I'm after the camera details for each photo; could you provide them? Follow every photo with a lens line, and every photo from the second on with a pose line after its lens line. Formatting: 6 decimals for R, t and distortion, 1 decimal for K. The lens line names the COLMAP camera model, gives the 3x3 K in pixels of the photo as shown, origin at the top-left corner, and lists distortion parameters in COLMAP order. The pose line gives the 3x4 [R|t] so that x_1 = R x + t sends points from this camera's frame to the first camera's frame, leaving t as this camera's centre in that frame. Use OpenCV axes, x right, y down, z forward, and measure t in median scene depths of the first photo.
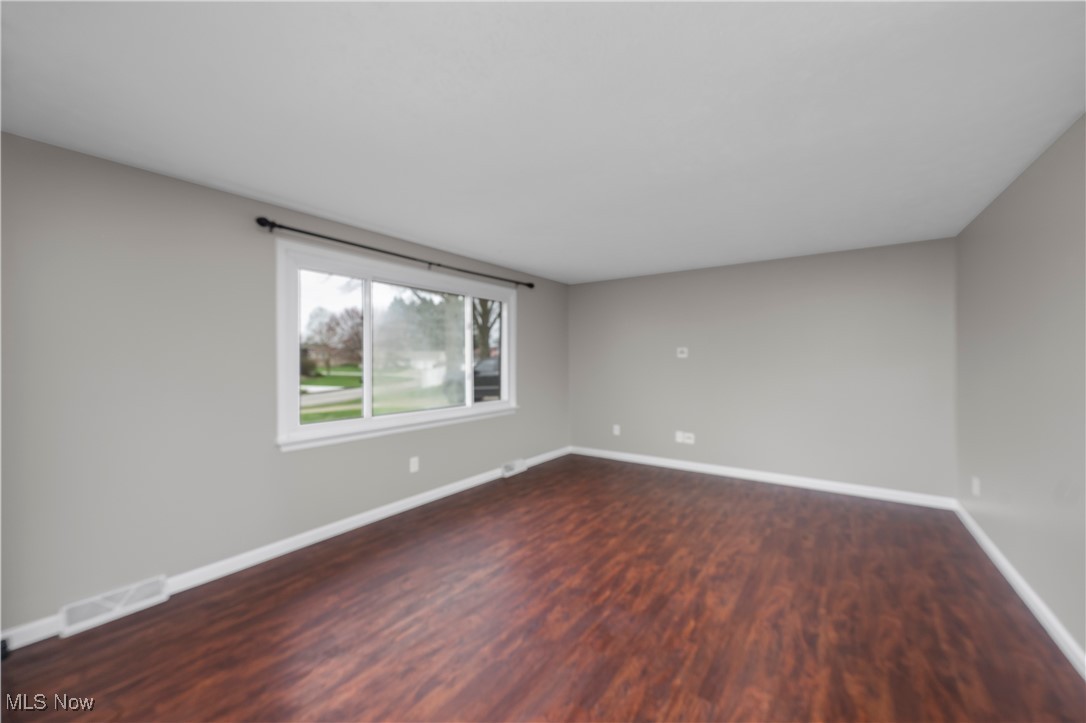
lens RADIAL K [[430.0, 0, 534.9], [0, 430.0, 357.1], [0, 0, 1]] dist [0.001221, 0.000038]
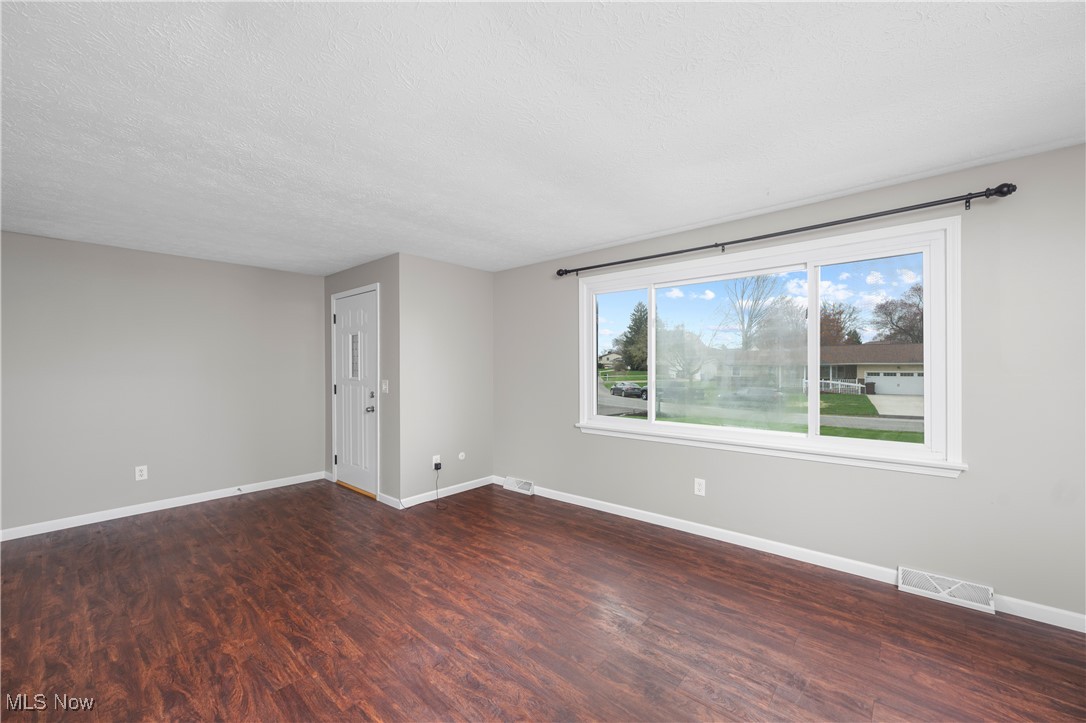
lens RADIAL K [[430.0, 0, 534.9], [0, 430.0, 357.1], [0, 0, 1]] dist [0.001221, 0.000038]
pose [[-0.109054, -0.014084, -0.993936, 0.882362], [0.012393, 0.999803, -0.015527, 0.000310], [0.993959, -0.014011, -0.108858, 1.102166]]
